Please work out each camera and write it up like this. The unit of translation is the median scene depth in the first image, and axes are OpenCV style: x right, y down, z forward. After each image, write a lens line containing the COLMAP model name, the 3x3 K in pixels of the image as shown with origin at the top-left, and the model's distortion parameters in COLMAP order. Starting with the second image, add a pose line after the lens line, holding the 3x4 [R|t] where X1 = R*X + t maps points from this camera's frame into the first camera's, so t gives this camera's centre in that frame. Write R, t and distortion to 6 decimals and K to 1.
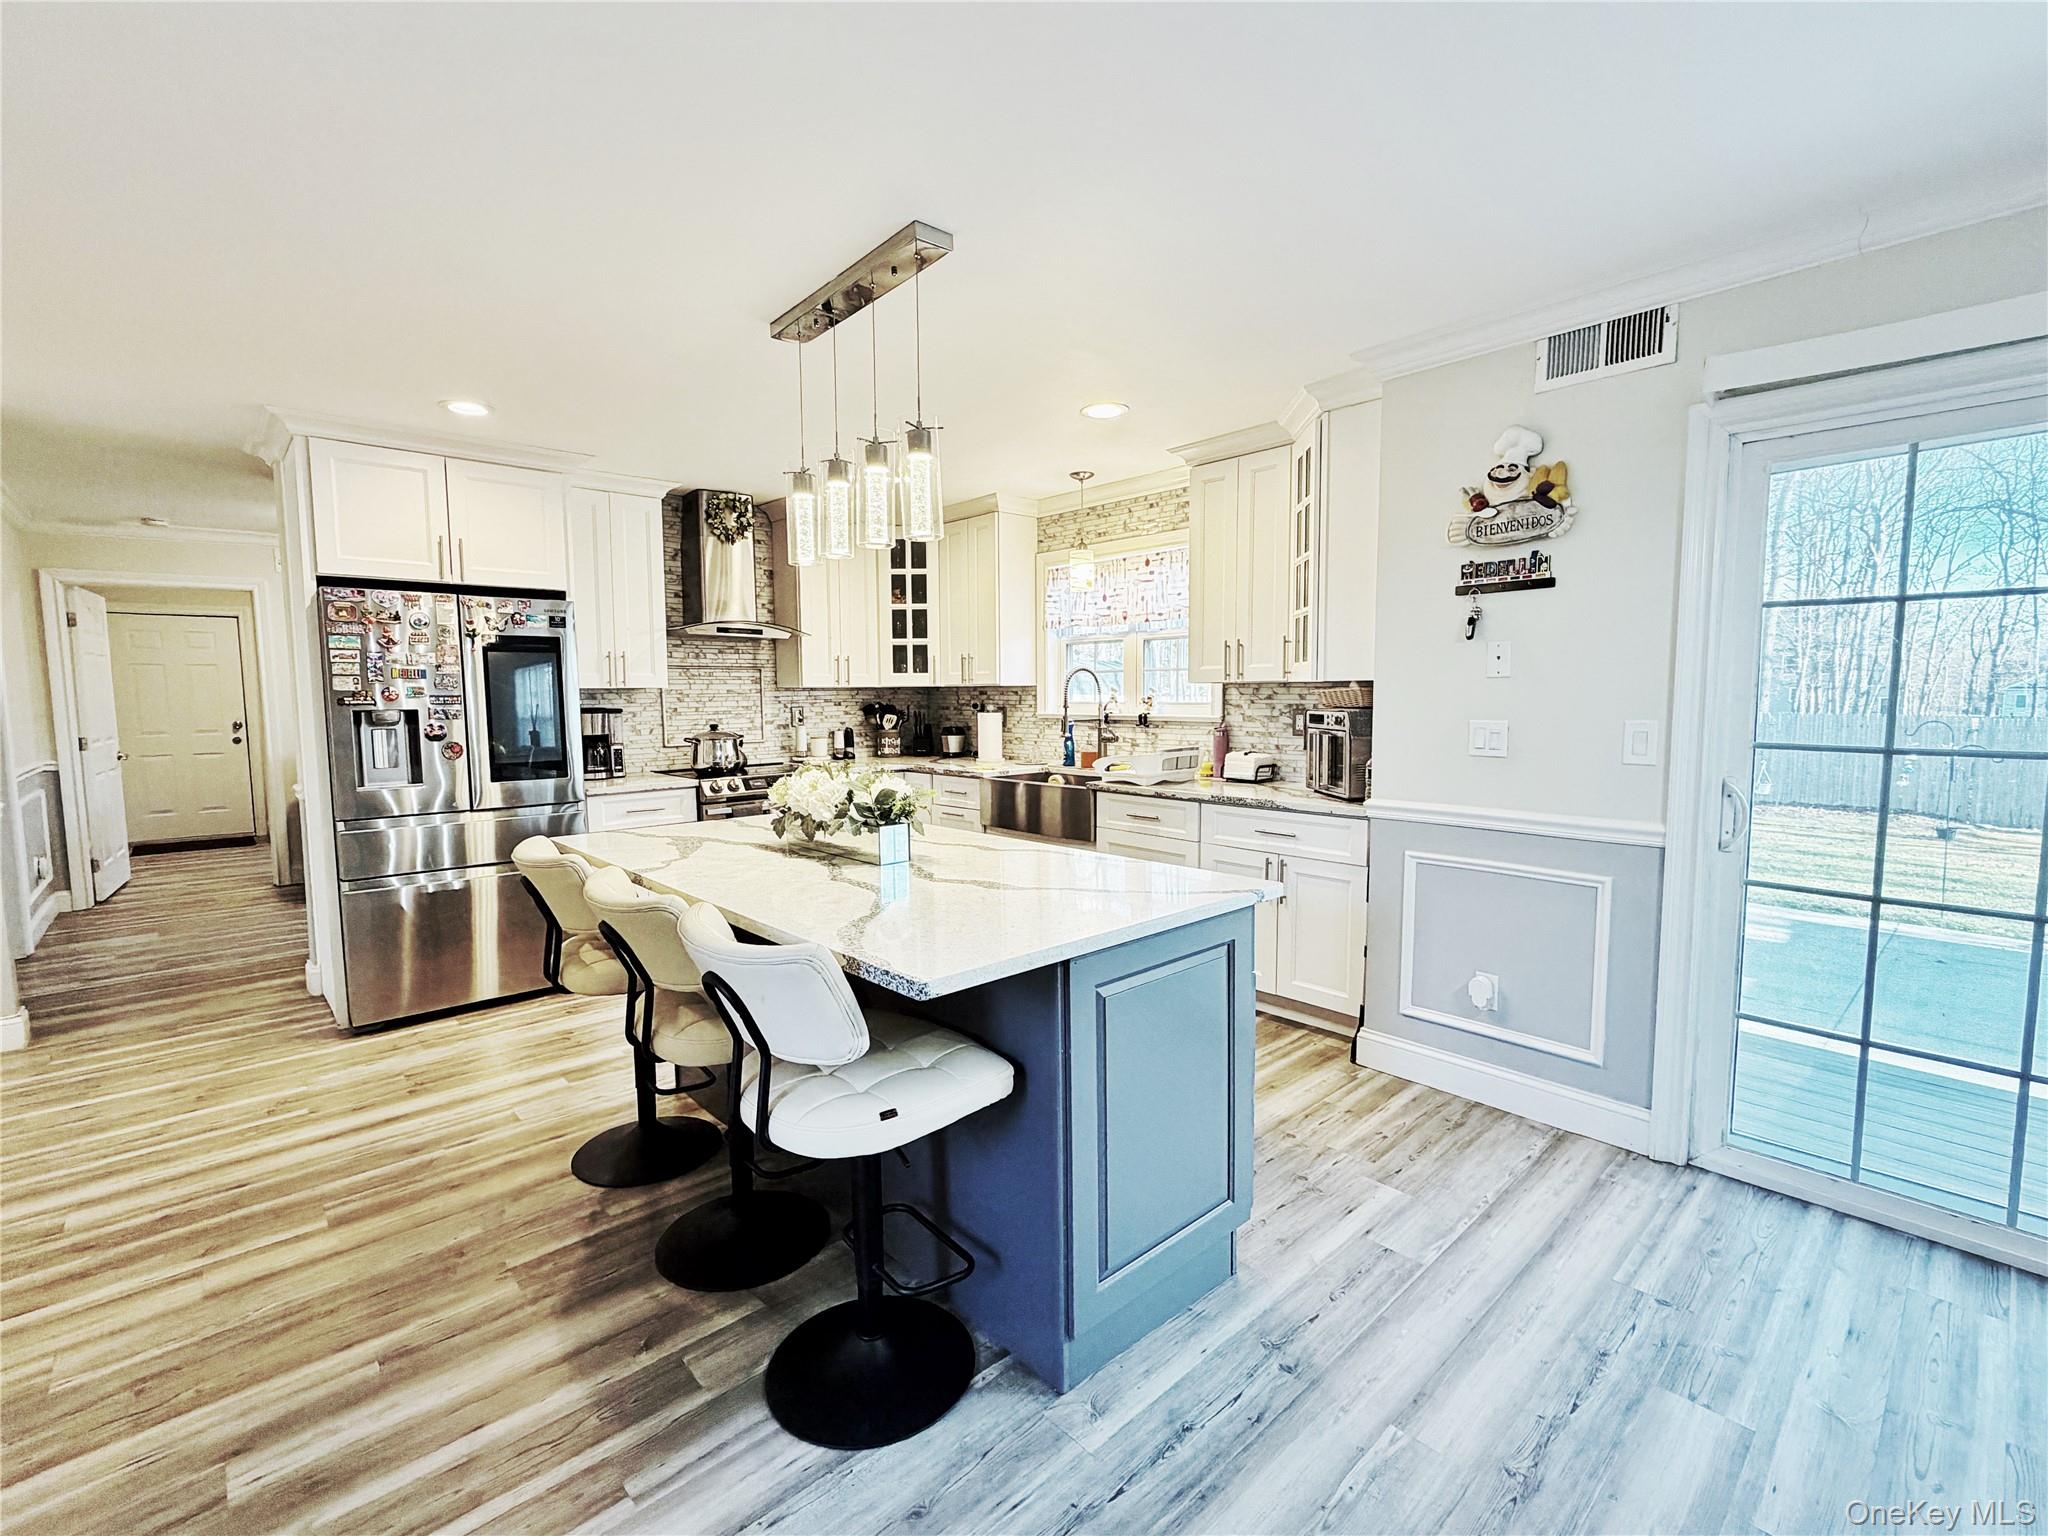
lens RADIAL K [[907.8, 0, 1044.4], [0, 907.8, 777.7], [0, 0, 1]] dist [0.012627, -0.000161]
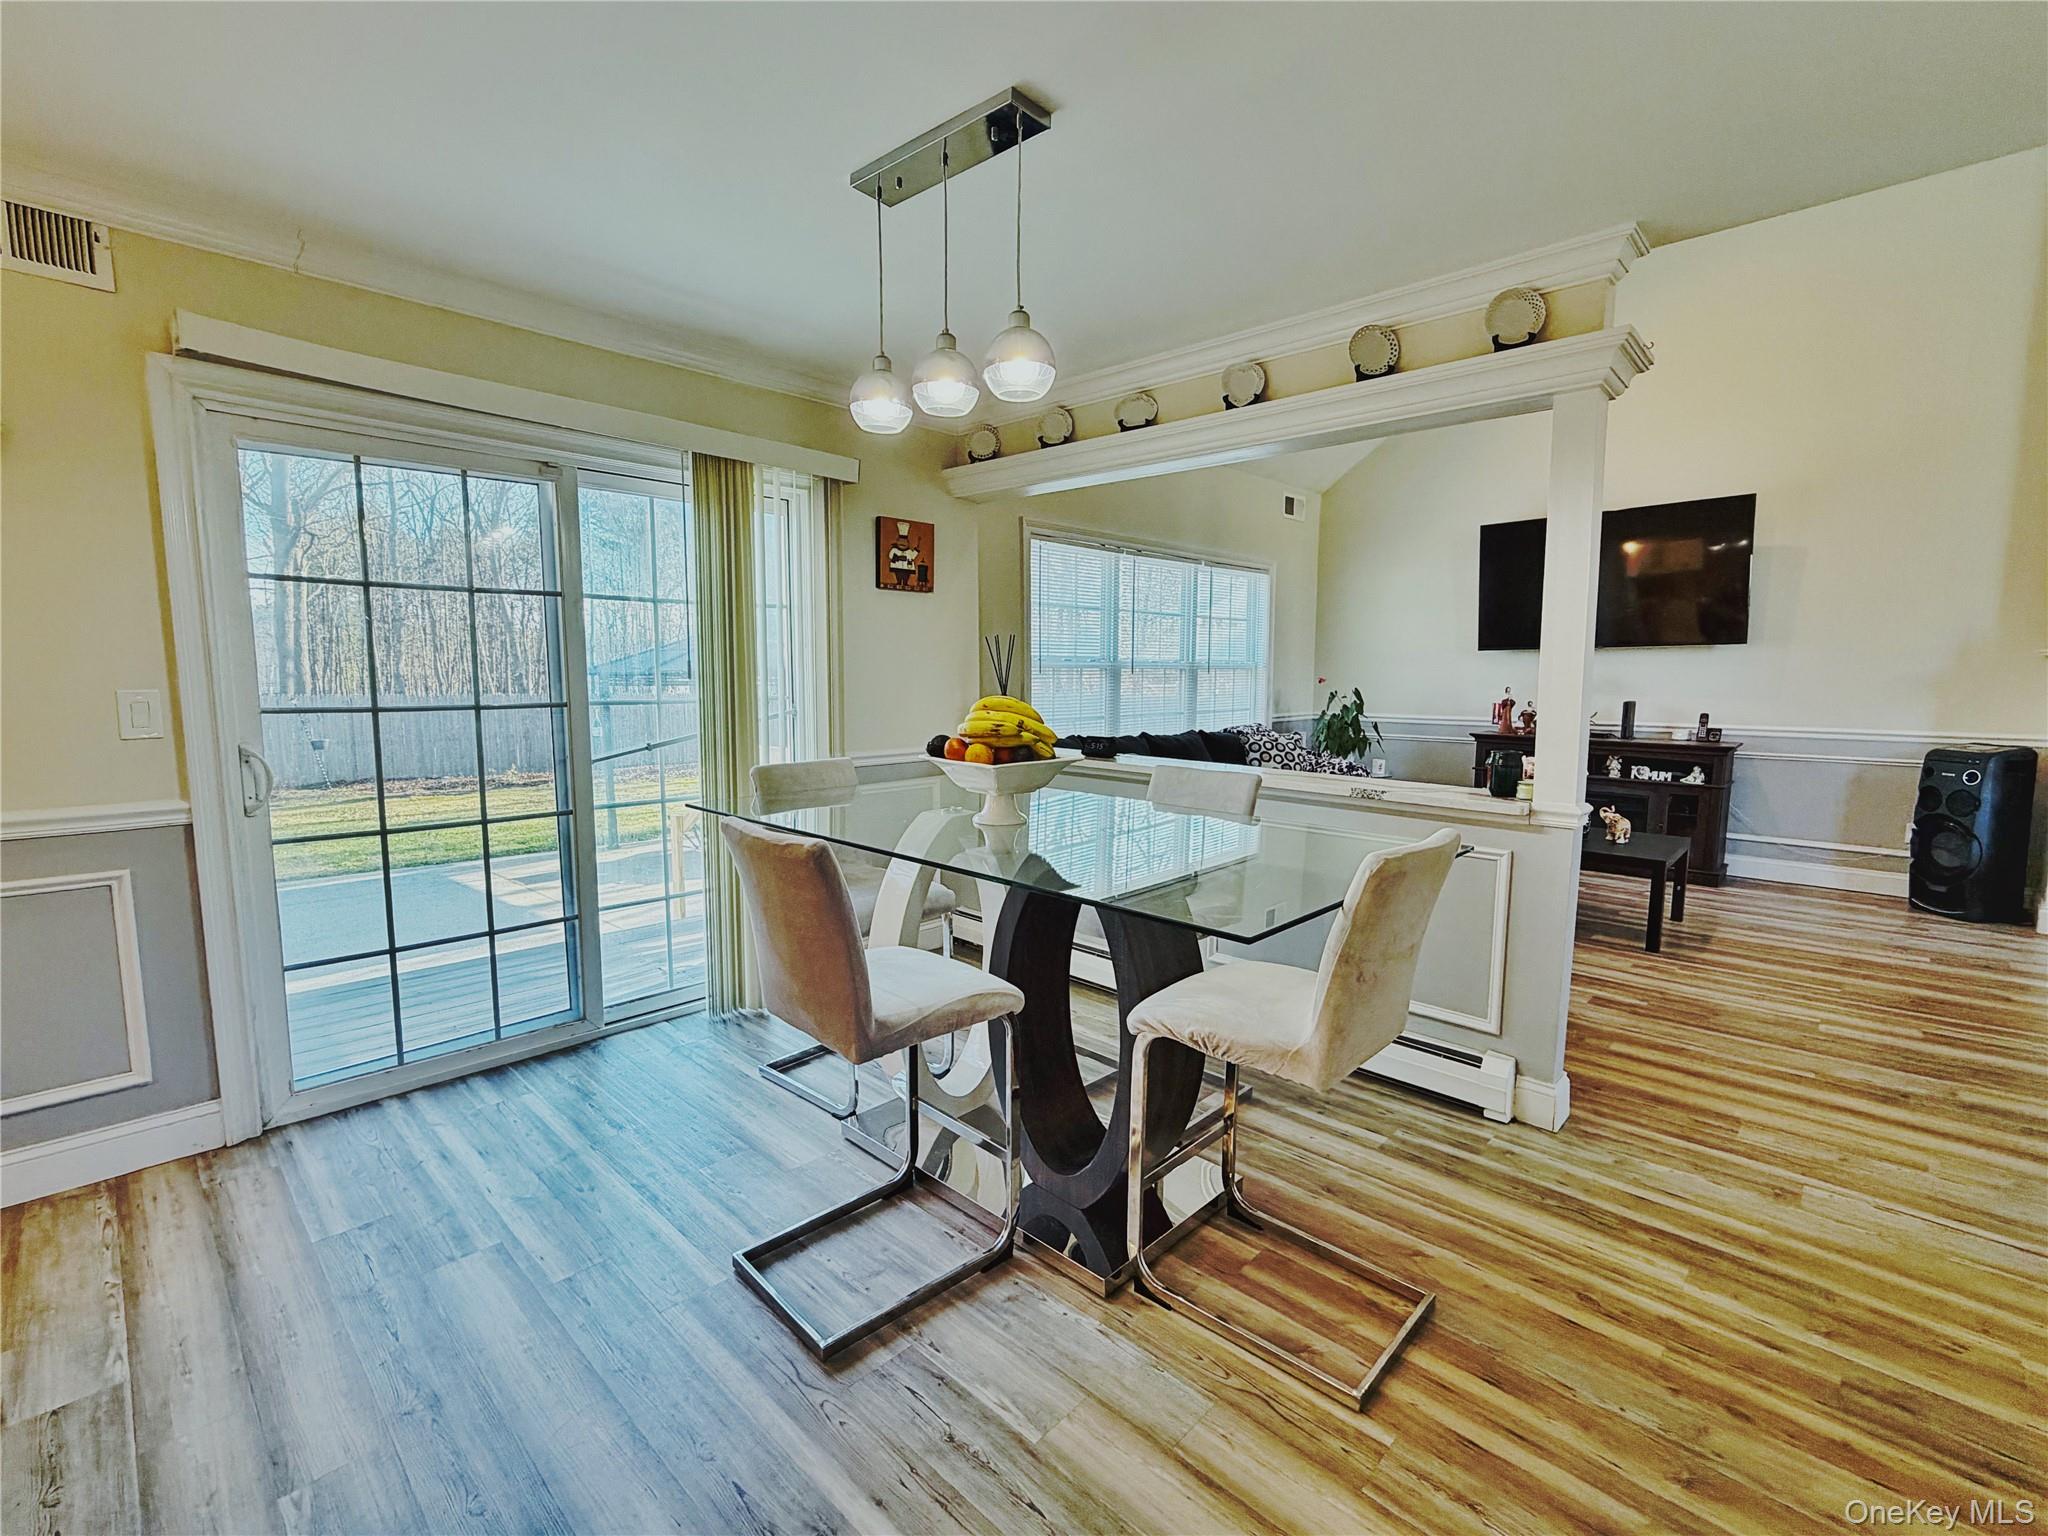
lens RADIAL K [[907.8, 0, 1027.4], [0, 907.8, 766.8], [0, 0, 1]] dist [0.012627, -0.000161]
pose [[-0.031197, -0.106700, 0.993802, -0.123663], [0.085493, 0.990357, 0.109014, -0.004998], [-0.995850, 0.088364, -0.021774, 0.068396]]
